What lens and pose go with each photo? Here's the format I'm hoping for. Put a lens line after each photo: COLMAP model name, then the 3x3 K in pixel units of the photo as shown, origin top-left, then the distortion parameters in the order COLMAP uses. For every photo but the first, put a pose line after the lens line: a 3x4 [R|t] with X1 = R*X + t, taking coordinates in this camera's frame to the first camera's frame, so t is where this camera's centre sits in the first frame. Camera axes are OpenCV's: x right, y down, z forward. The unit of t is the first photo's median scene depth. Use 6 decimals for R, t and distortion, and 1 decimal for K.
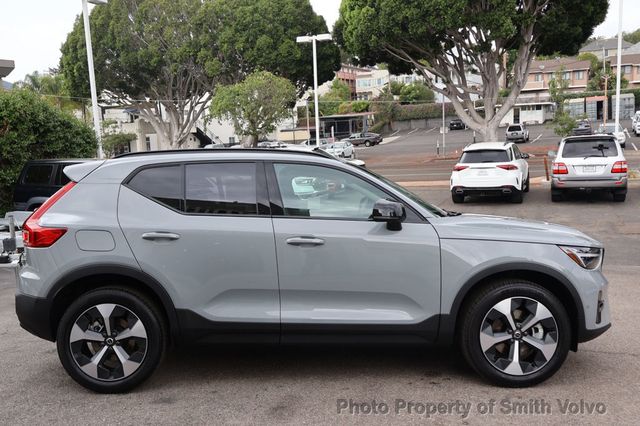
lens RADIAL K [[564.4, 0, 281.2], [0, 564.4, 212.2], [0, 0, 1]] dist [-0.001481, 0.002973]
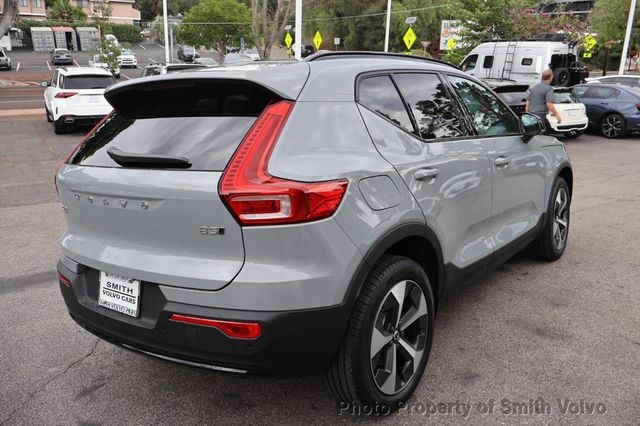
lens RADIAL K [[545.8, 0, 320.0], [0, 545.8, 213.0], [0, 0, 1]] dist [0.000667, -0.004076]
pose [[0.585339, -0.169975, 0.792772, -0.173602], [0.065606, 0.984501, 0.162643, -0.006494], [-0.808130, -0.043190, 0.587418, 0.140082]]
